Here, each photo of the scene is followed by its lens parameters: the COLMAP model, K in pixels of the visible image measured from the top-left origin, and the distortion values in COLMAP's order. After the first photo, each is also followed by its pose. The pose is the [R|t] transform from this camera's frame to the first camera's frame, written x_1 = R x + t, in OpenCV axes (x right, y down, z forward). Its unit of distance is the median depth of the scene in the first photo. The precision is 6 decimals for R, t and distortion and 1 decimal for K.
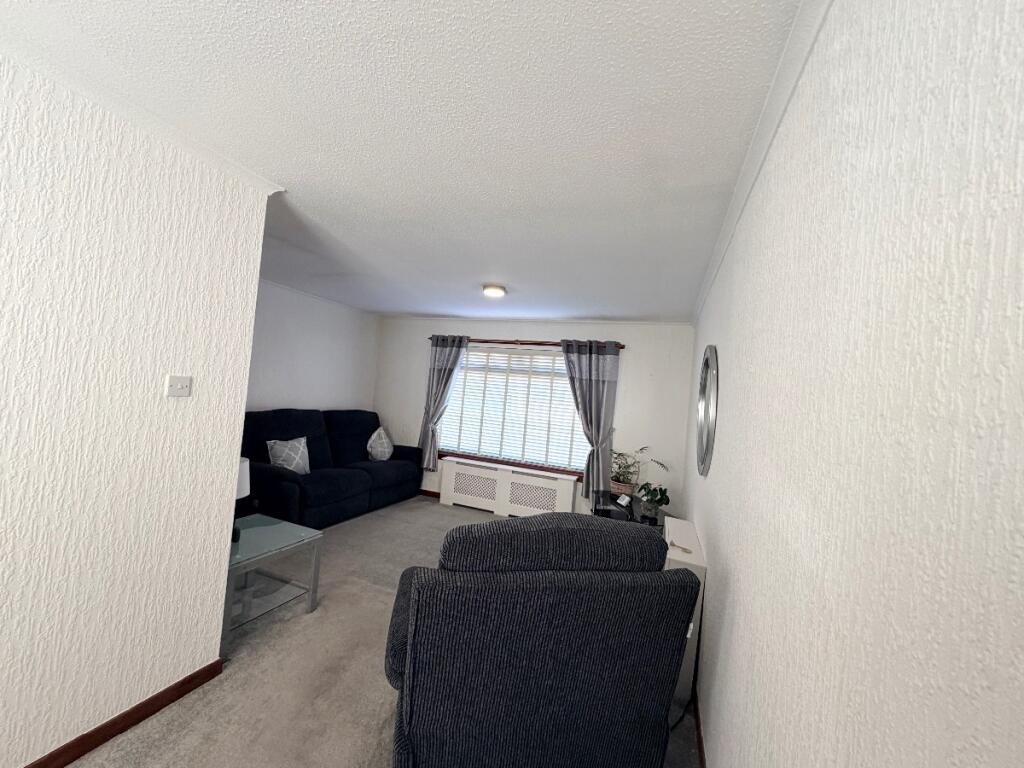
lens RADIAL K [[405.4, 0, 512.0], [0, 405.4, 384.0], [0, 0, 1]] dist [0.000745, -0.011155]
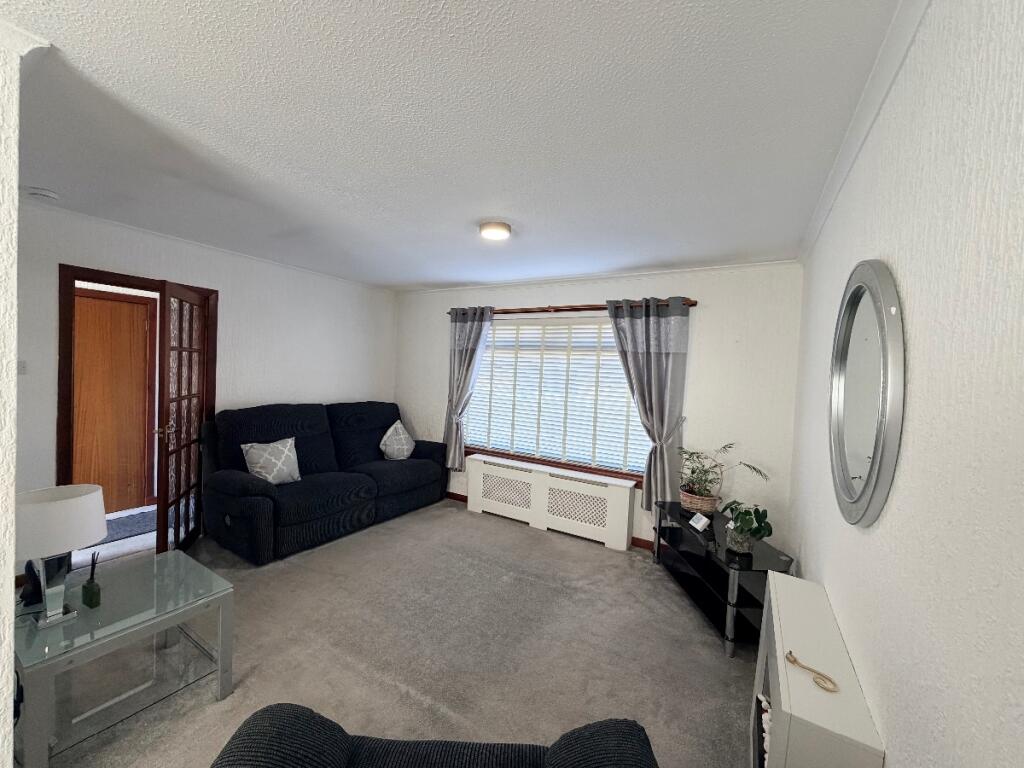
lens RADIAL K [[407.2, 0, 512.0], [0, 407.2, 384.0], [0, 0, 1]] dist [0.000067, 0.000054]
pose [[0.983634, -0.037433, -0.176244, 0.072826], [0.045148, 0.998180, 0.039969, 0.005828], [0.174427, -0.047272, 0.983535, 0.211967]]
